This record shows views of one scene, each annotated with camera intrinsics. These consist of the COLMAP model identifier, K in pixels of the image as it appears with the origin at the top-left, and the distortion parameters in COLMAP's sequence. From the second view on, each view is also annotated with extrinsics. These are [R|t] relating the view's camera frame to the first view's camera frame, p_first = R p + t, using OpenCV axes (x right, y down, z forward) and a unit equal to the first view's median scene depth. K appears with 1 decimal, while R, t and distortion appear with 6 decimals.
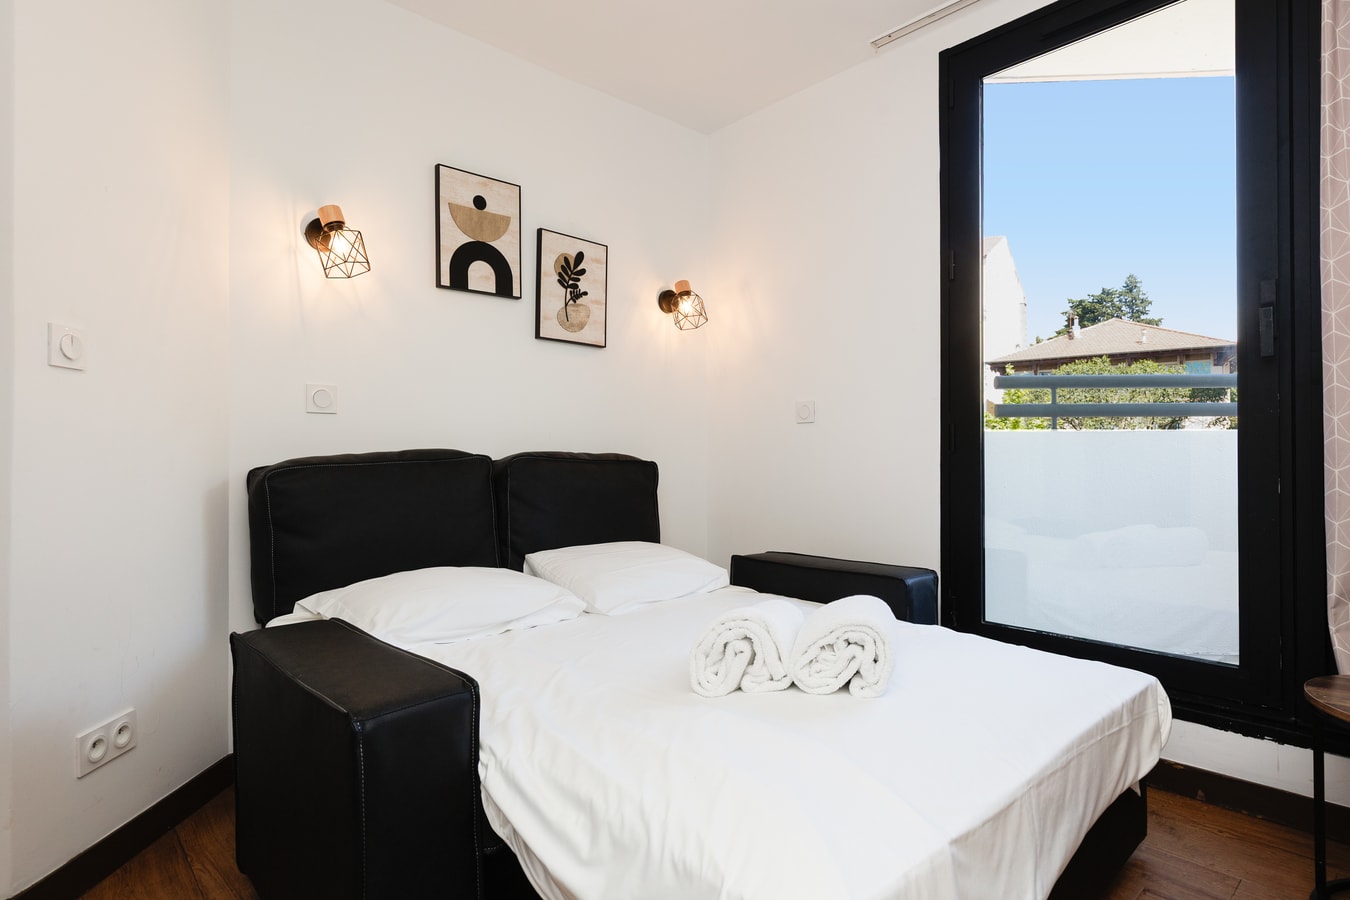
lens RADIAL K [[711.5, 0, 675.0], [0, 711.5, 450.0], [0, 0, 1]] dist [-0.001345, -0.001540]
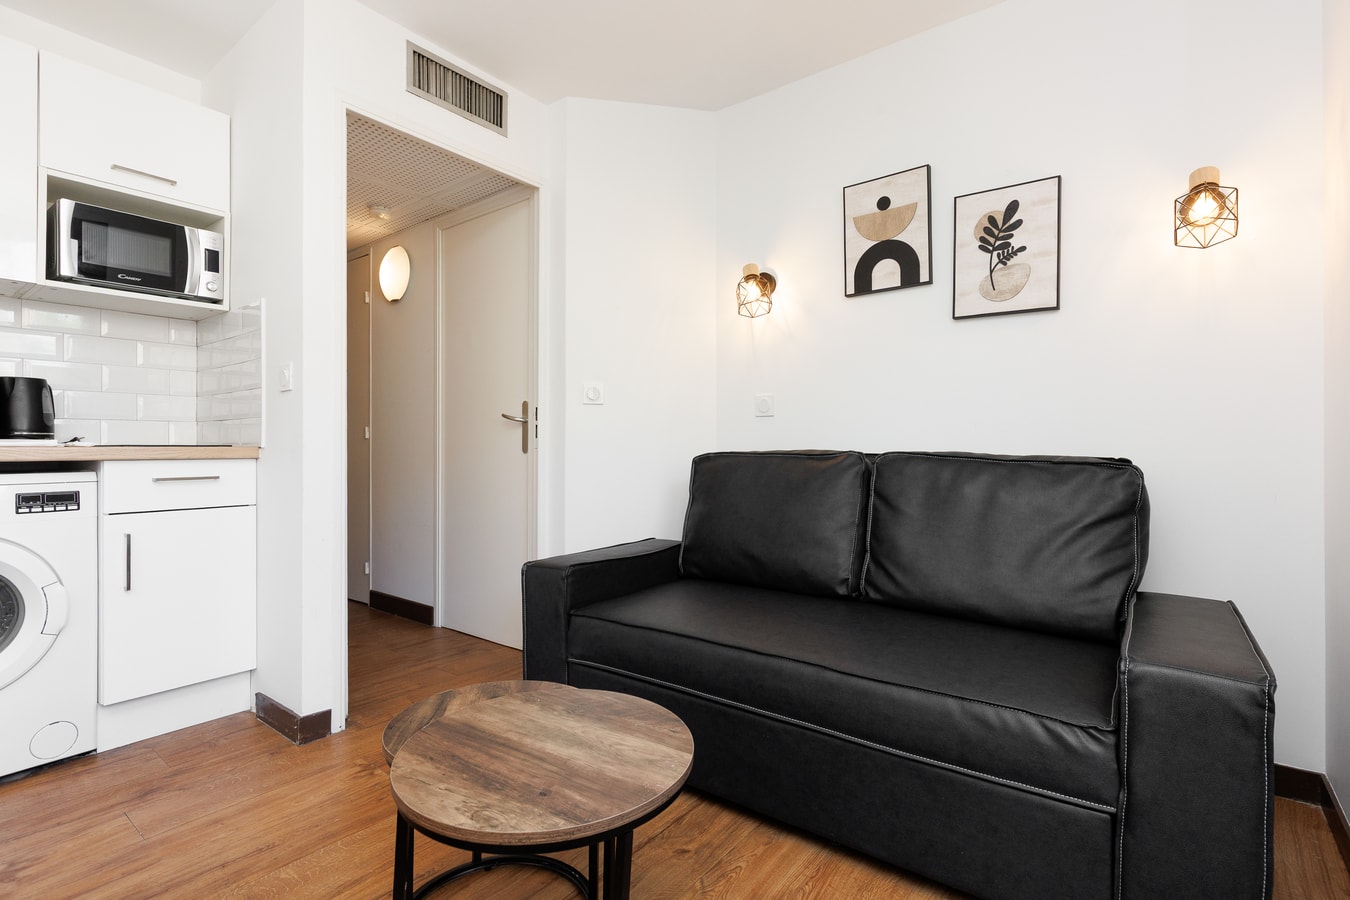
lens RADIAL K [[628.0, 0, 675.0], [0, 628.0, 450.0], [0, 0, 1]] dist [-0.002072, 0.000324]
pose [[0.178407, 0.004284, -0.983947, 0.523218], [0.005882, 0.999968, 0.005421, 0.003542], [0.983939, -0.006755, 0.178376, 0.492750]]
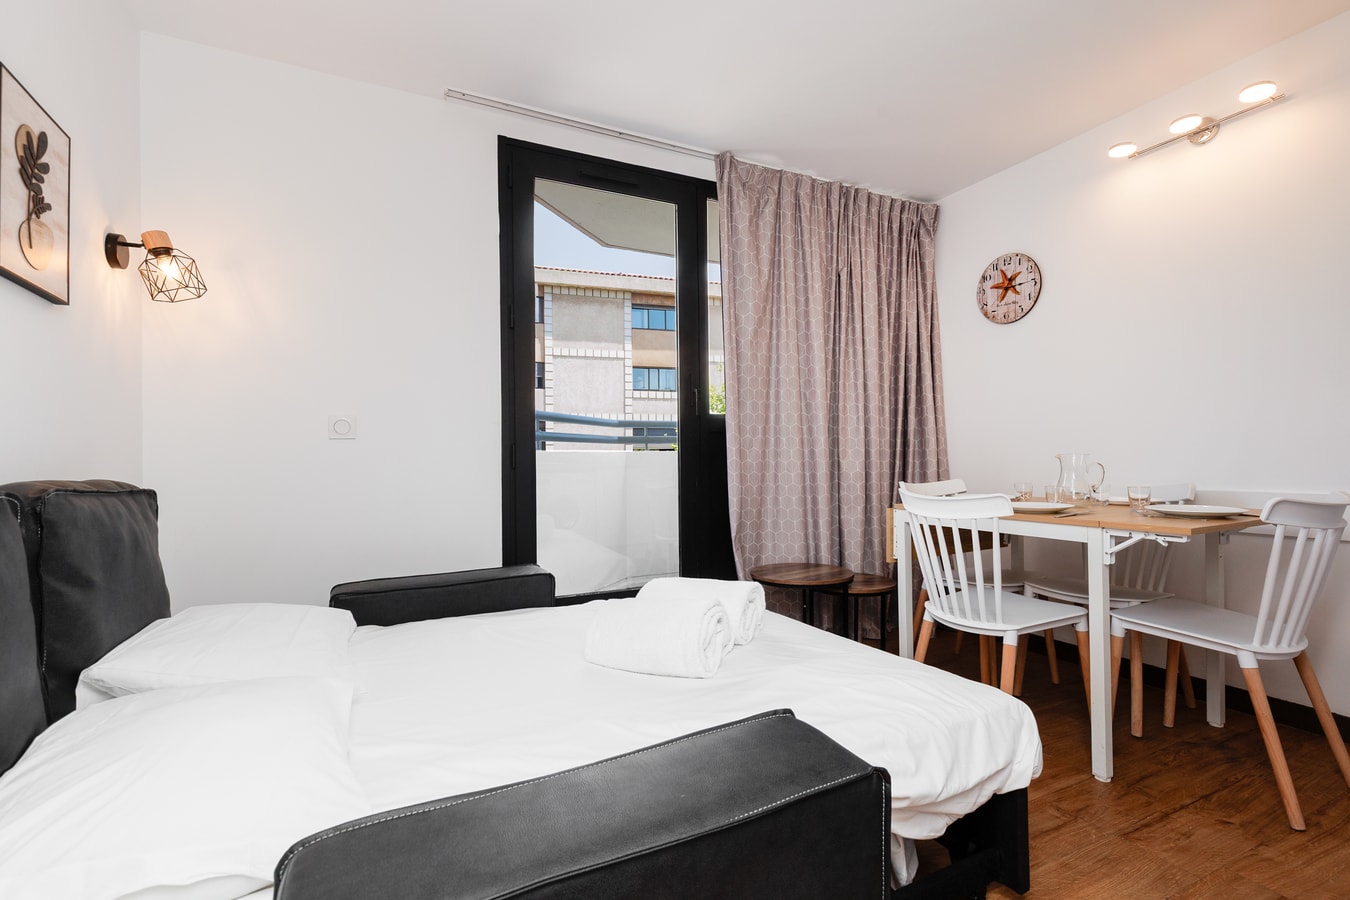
lens RADIAL K [[613.0, 0, 669.2], [0, 613.0, 448.2], [0, 0, 1]] dist [0.011027, -0.000403]
pose [[0.284682, 0.008195, 0.958587, -0.478496], [0.005777, 0.999931, -0.010264, -0.015177], [-0.958605, 0.008460, 0.284615, 0.380648]]
